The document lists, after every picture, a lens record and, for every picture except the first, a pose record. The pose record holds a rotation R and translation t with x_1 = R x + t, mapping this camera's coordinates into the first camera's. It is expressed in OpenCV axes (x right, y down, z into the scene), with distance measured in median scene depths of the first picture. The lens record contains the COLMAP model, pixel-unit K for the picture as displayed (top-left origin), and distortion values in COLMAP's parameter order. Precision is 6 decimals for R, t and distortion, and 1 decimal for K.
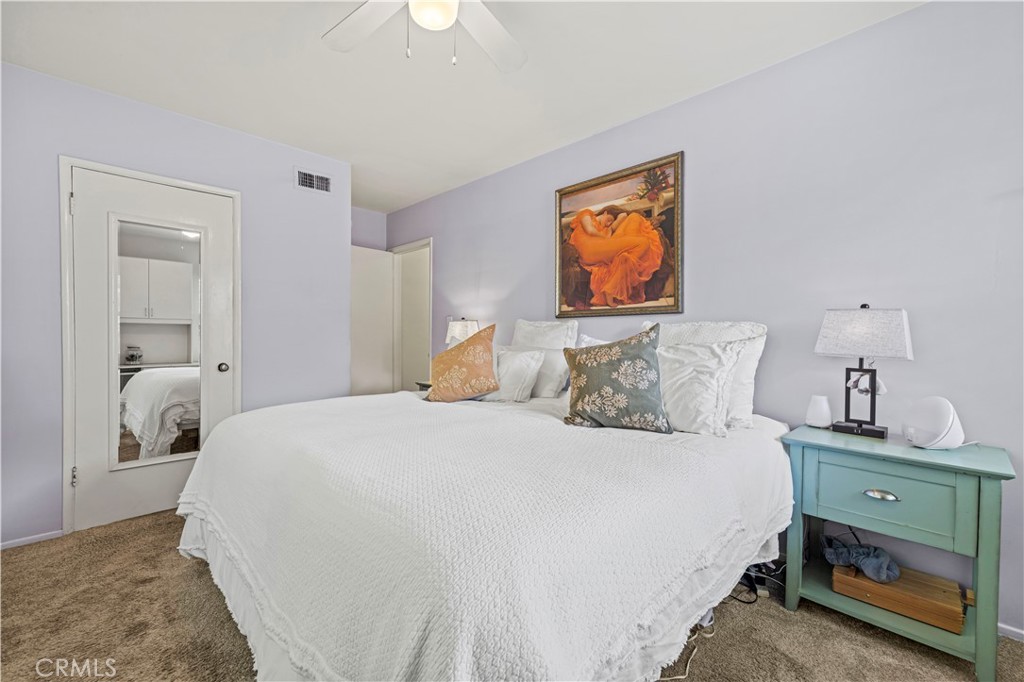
lens RADIAL K [[433.9, 0, 520.1], [0, 433.9, 343.5], [0, 0, 1]] dist [0.003189, 0.000371]
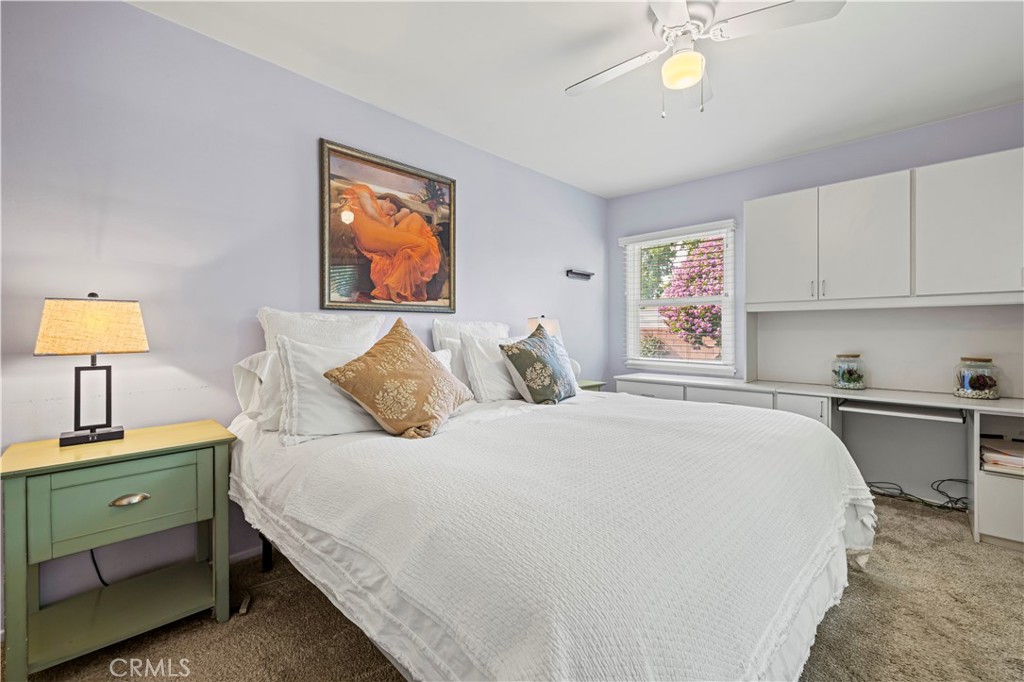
lens RADIAL K [[460.0, 0, 518.7], [0, 460.0, 331.9], [0, 0, 1]] dist [0.005460, 0.000281]
pose [[-0.044101, -0.006801, 0.999004, -0.815993], [0.015751, 0.999848, 0.007502, -0.022567], [-0.998903, 0.016066, -0.043987, 0.784931]]
